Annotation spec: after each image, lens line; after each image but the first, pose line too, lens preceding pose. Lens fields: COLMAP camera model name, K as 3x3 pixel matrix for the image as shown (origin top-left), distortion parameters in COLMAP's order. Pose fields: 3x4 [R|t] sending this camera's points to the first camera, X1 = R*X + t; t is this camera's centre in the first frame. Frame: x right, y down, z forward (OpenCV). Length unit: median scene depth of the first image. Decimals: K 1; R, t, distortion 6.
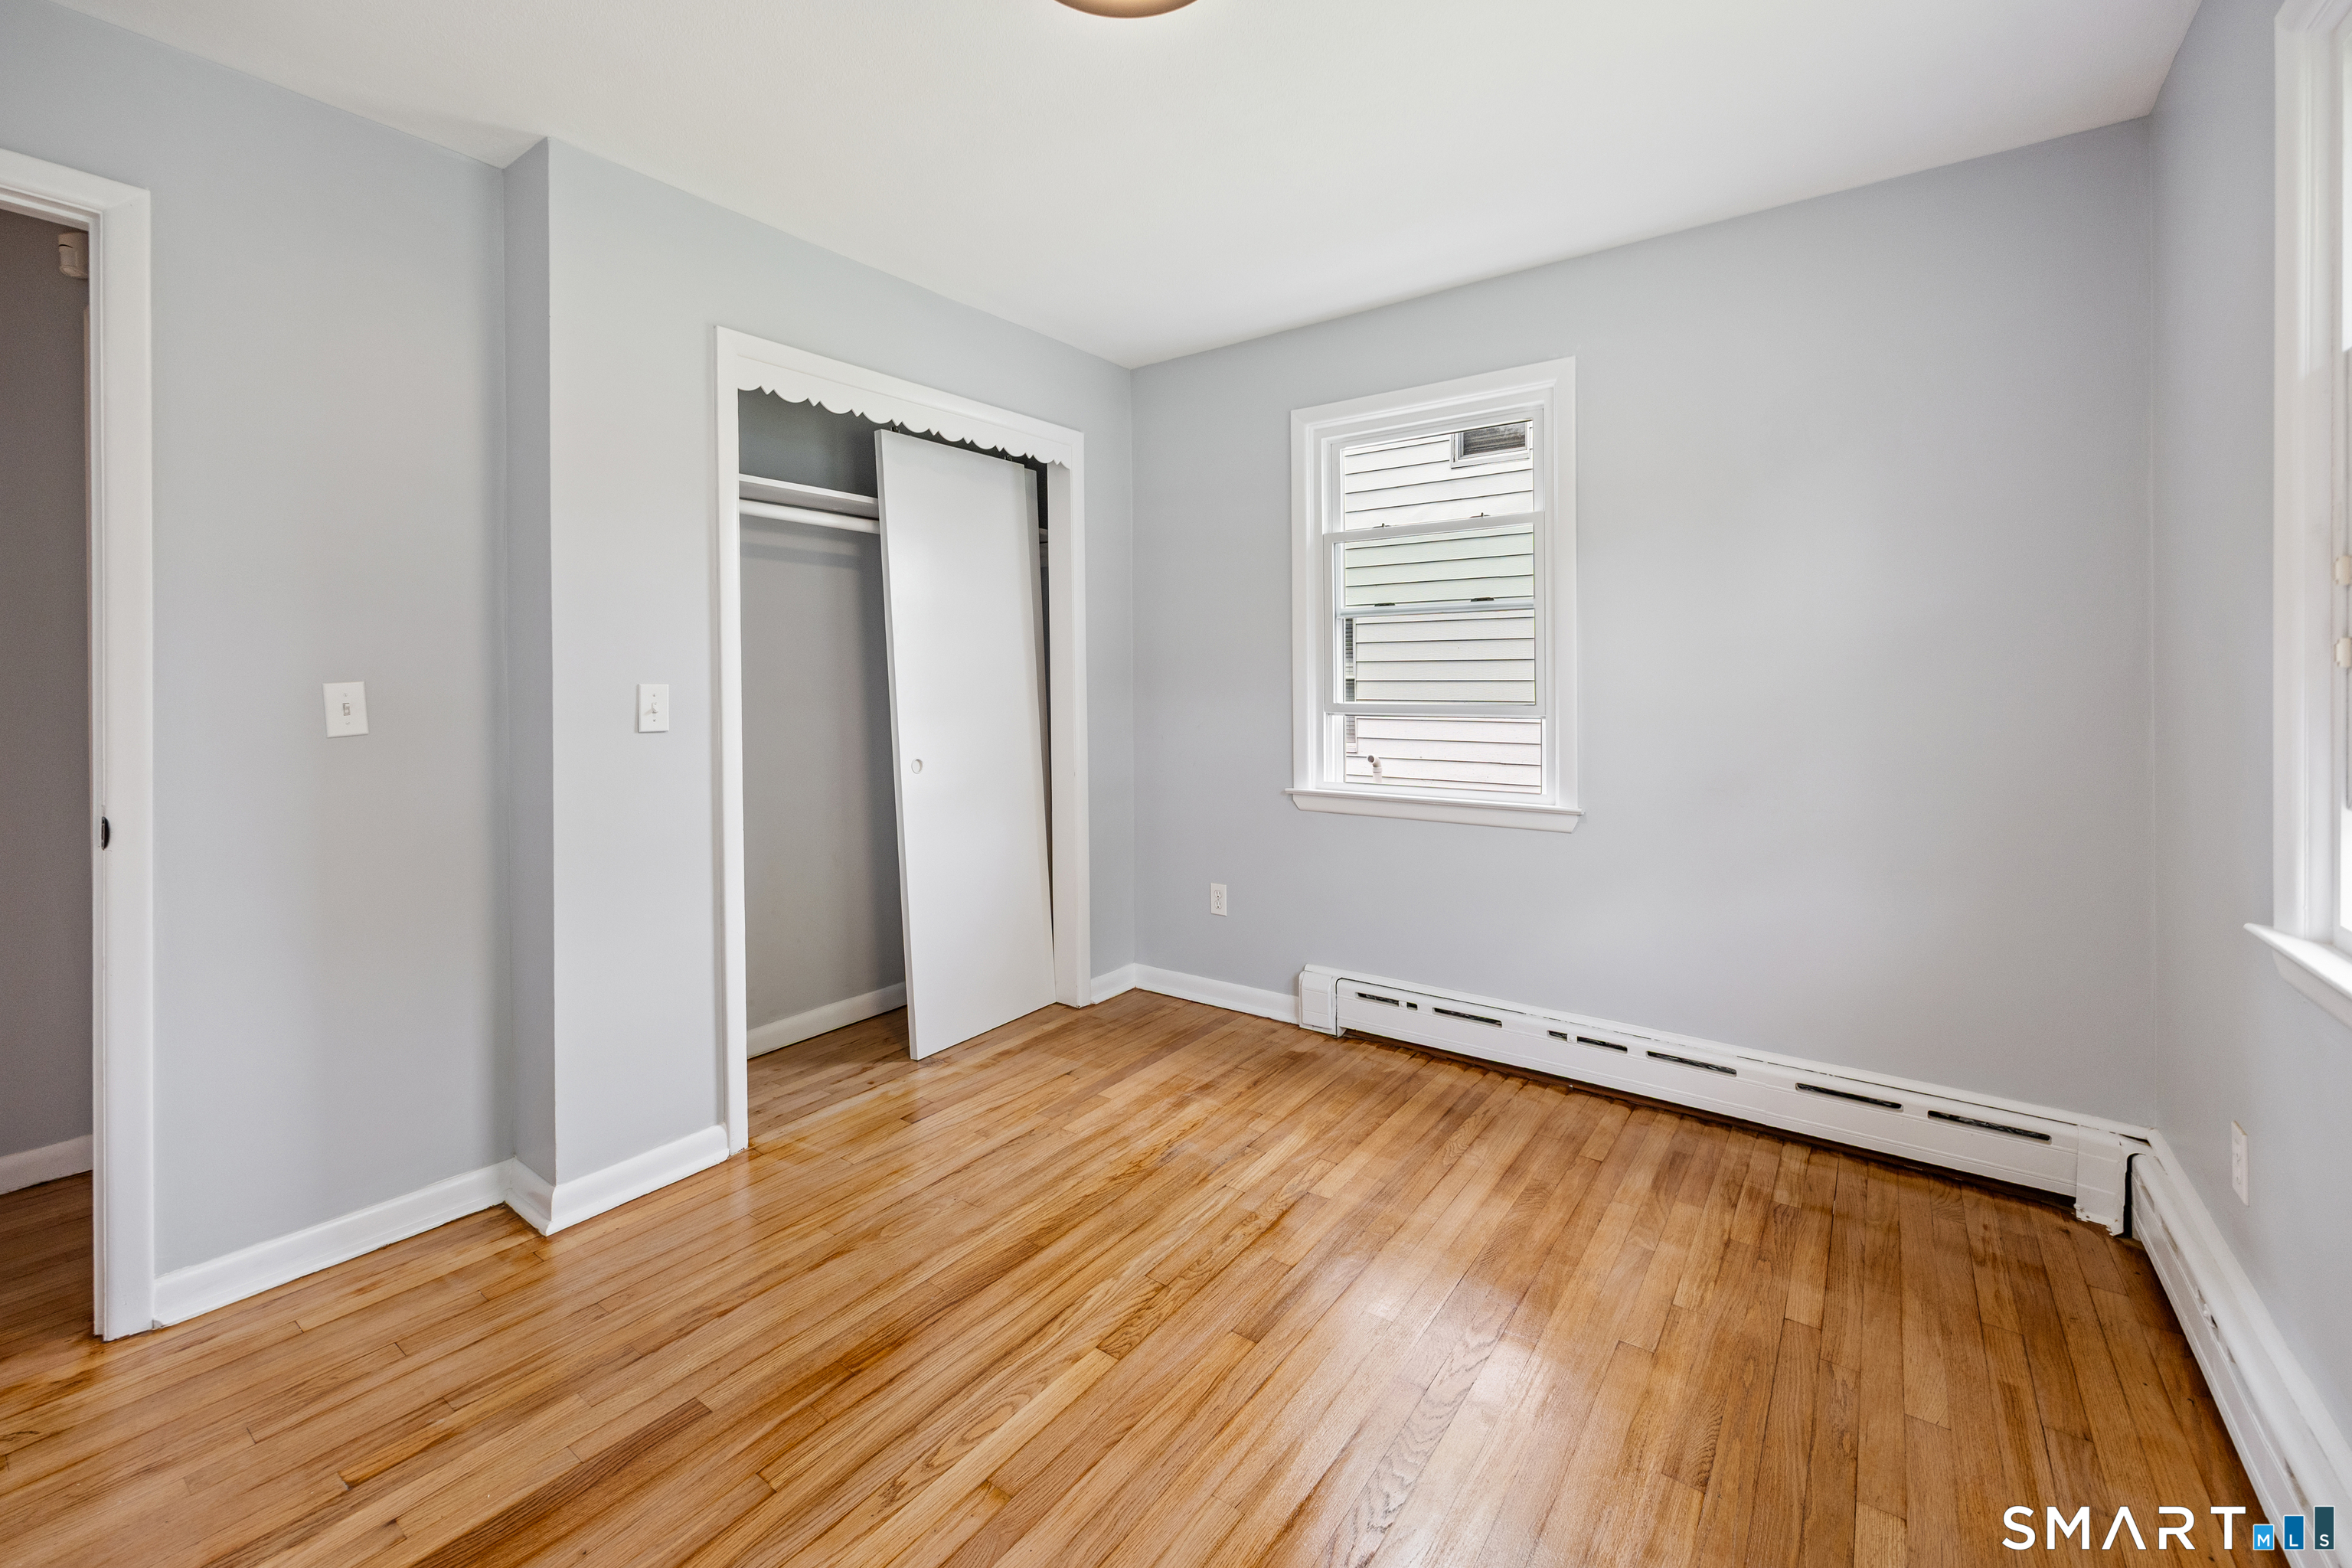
lens RADIAL K [[970.8, 0, 1152.1], [0, 970.8, 676.4], [0, 0, 1]] dist [0.007694, 0.000405]
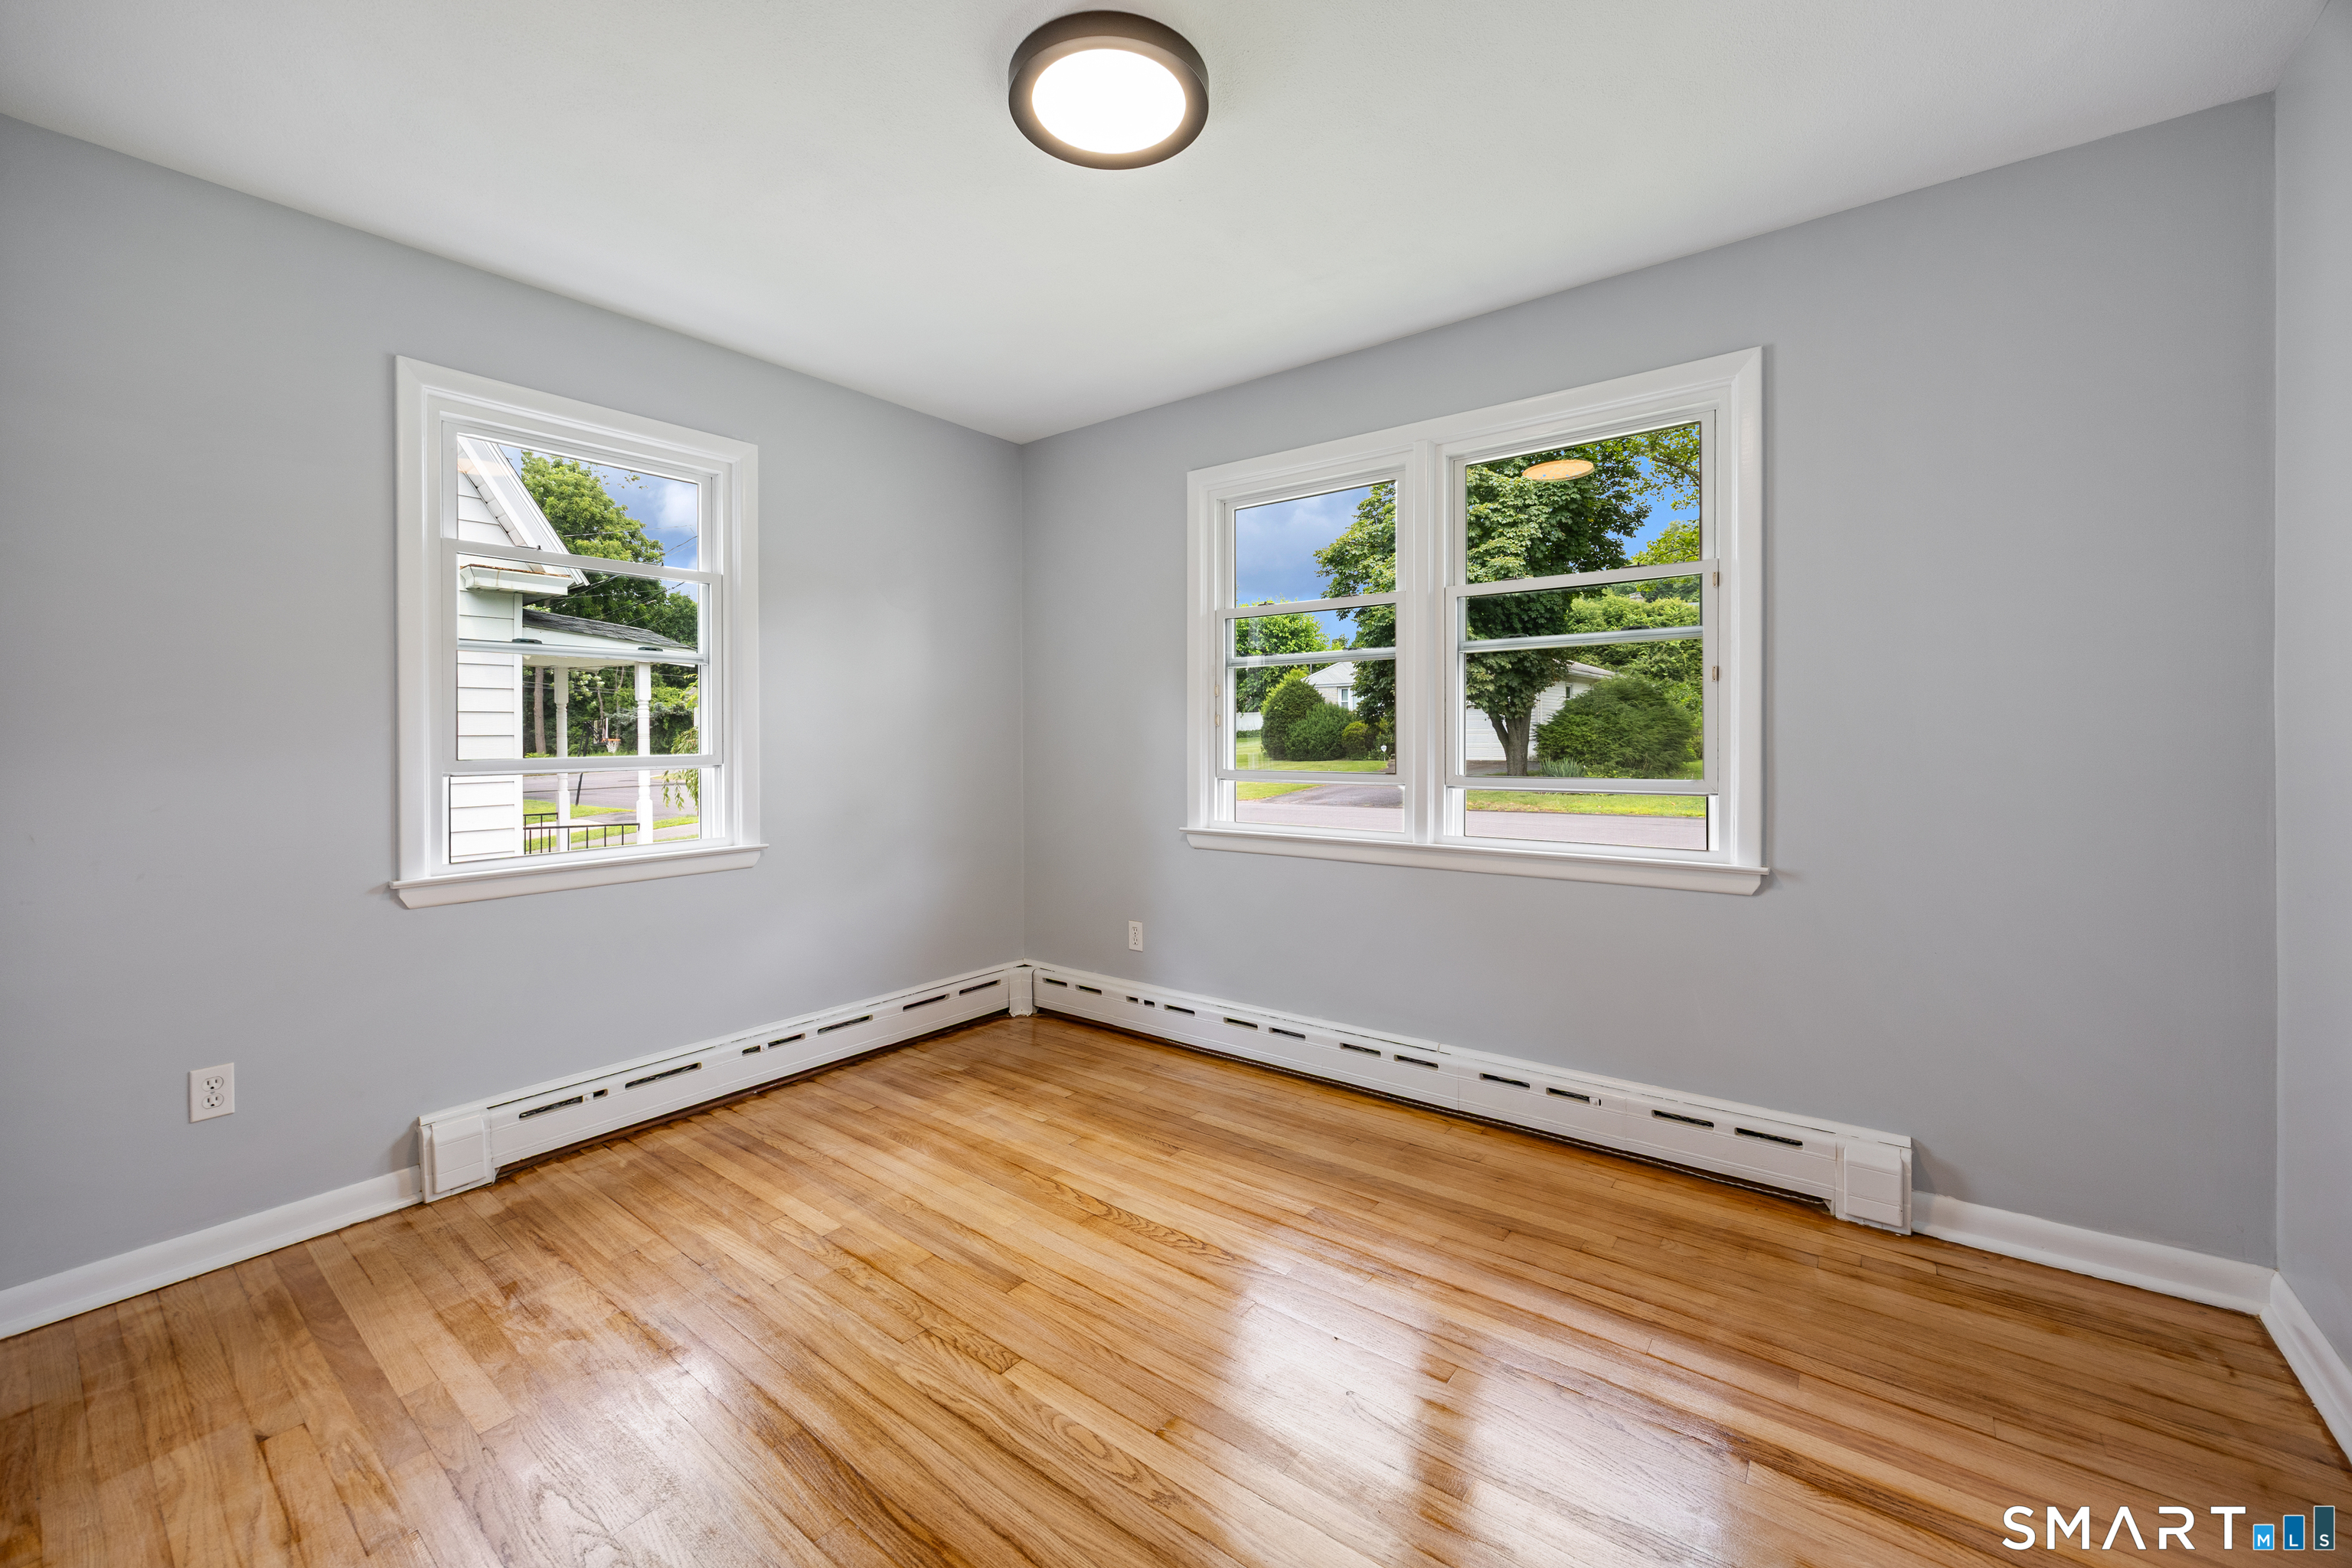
lens RADIAL K [[929.6, 0, 1190.5], [0, 929.6, 734.2], [0, 0, 1]] dist [0.004580, 0.000264]
pose [[0.002717, 0.003974, 0.999988, -0.840579], [-0.002098, 0.999990, -0.003969, 0.013437], [-0.999994, -0.002087, 0.002725, 0.643868]]
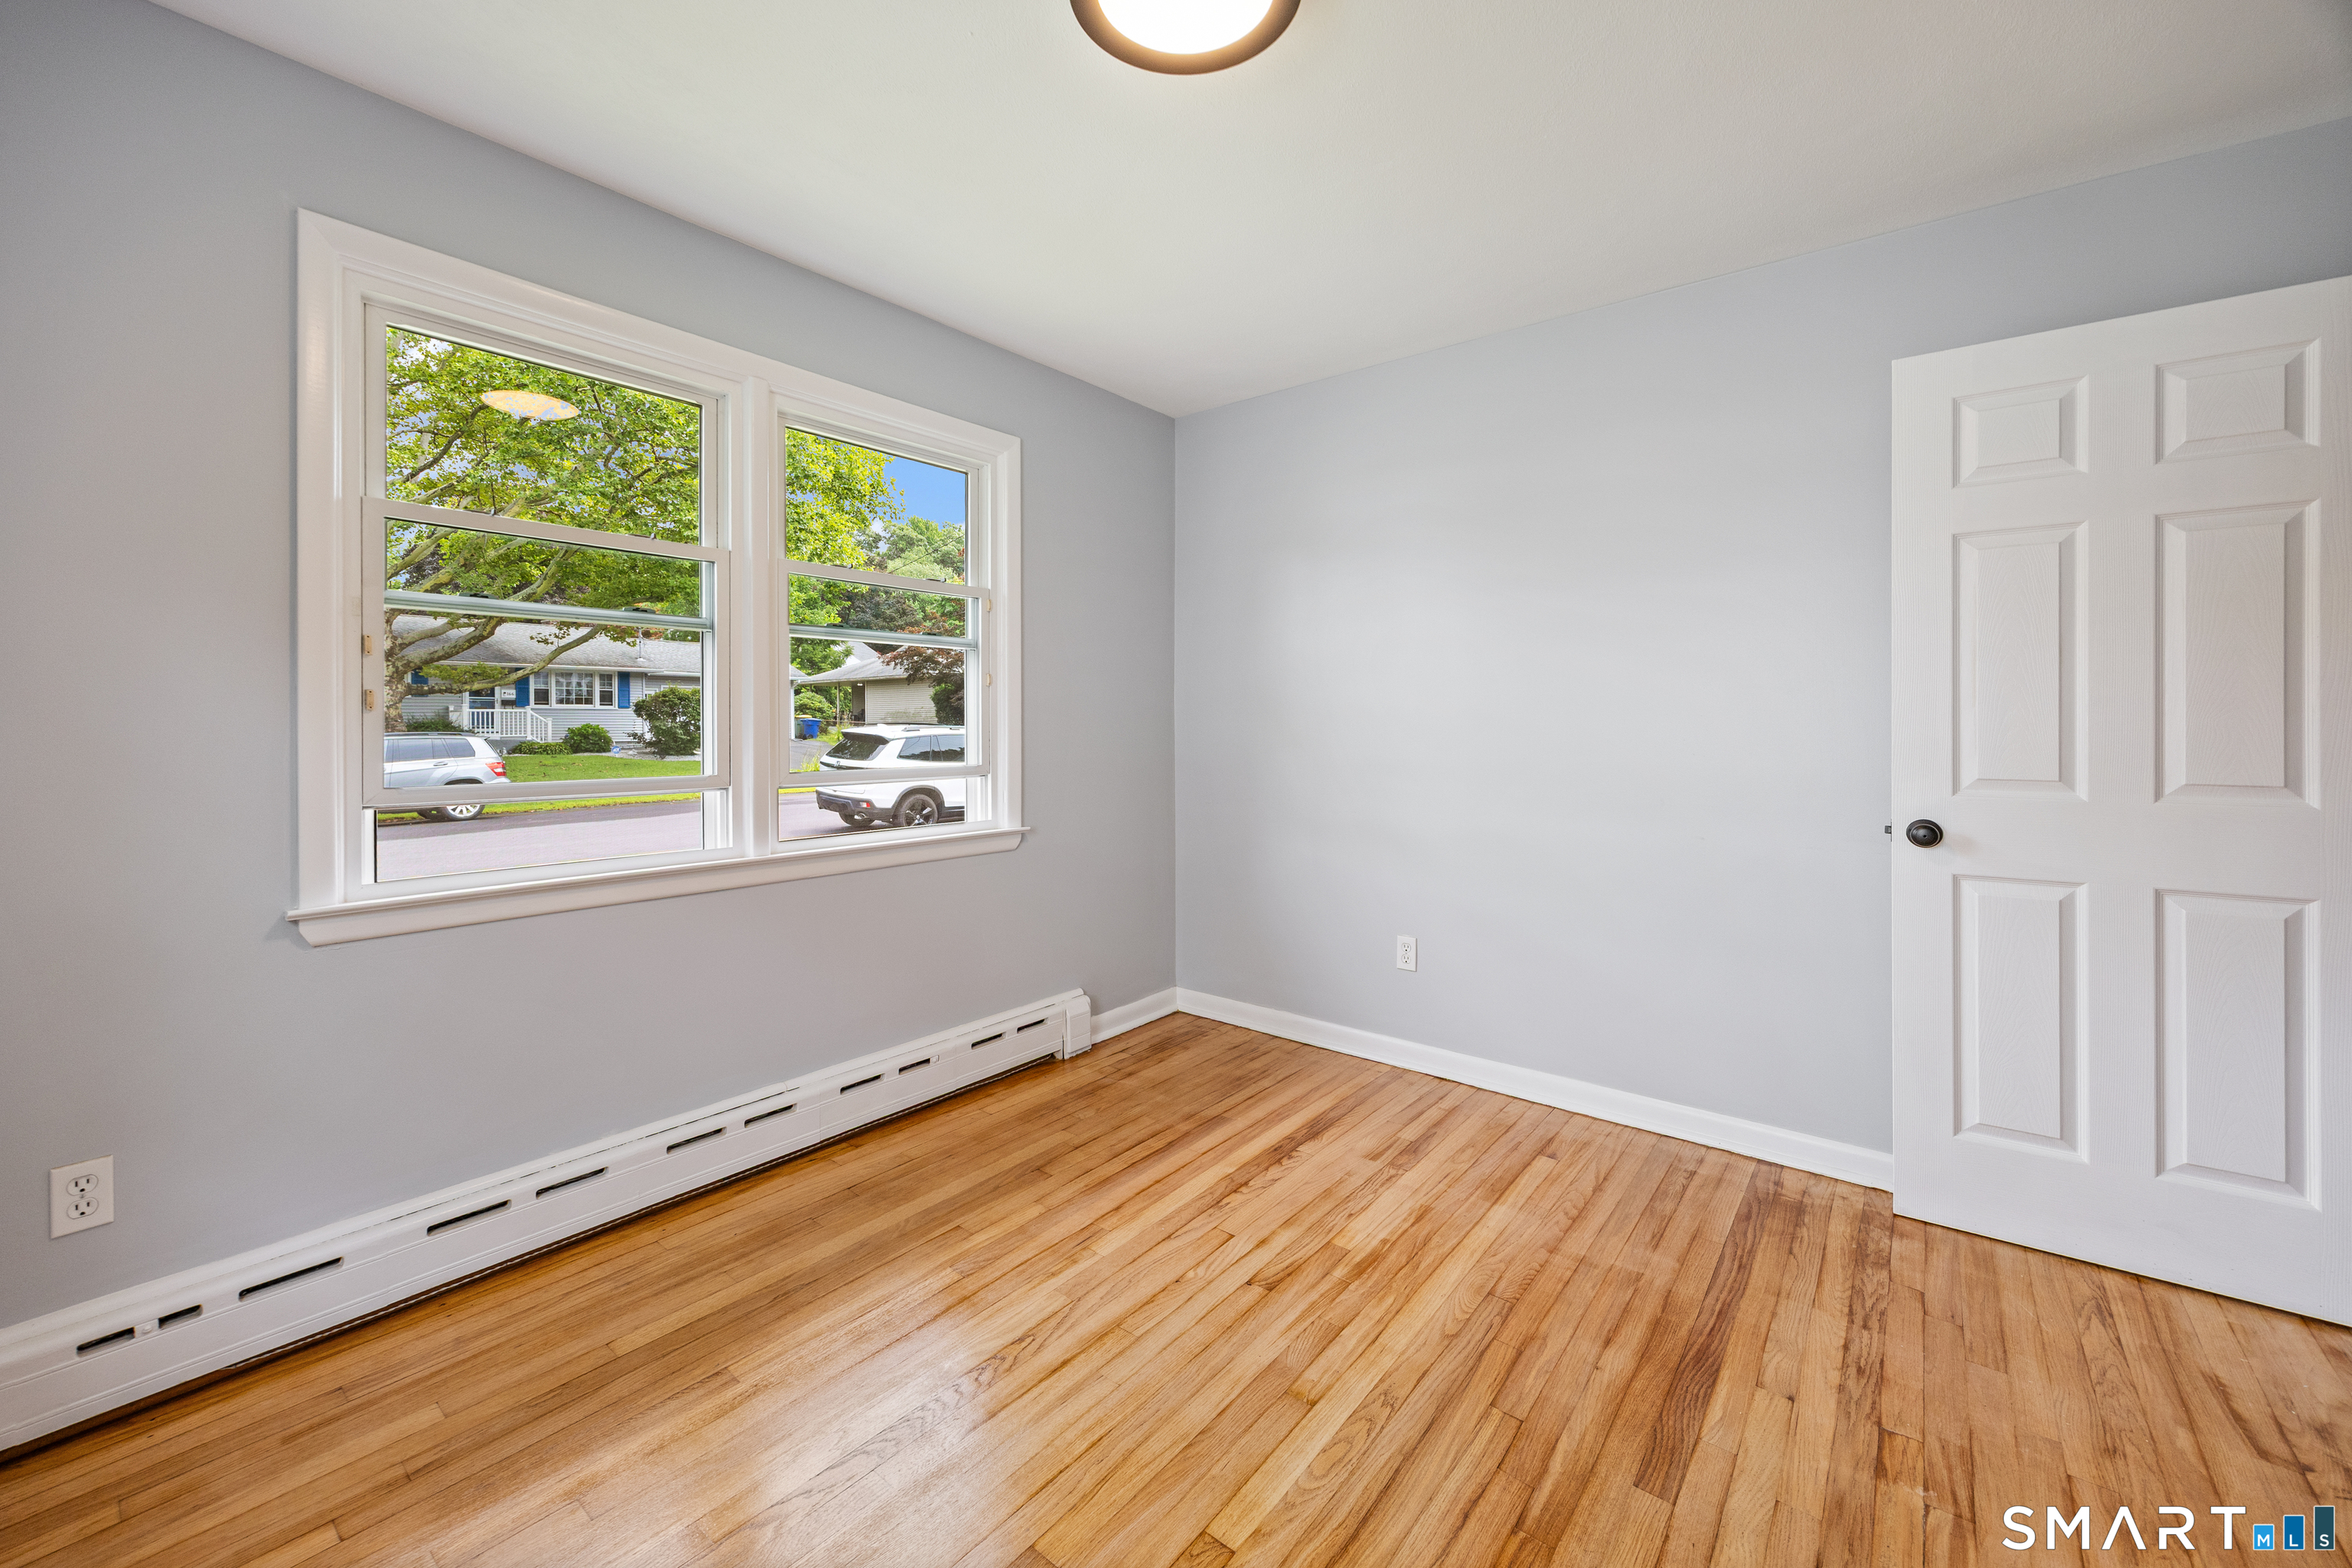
lens RADIAL K [[929.6, 0, 1146.5], [0, 929.6, 723.6], [0, 0, 1]] dist [0.004580, 0.000264]
pose [[-0.998764, 0.004673, 0.049489, -0.021679], [0.003992, 0.999896, -0.013856, 0.021245], [-0.049548, -0.013642, -0.998679, 1.426471]]
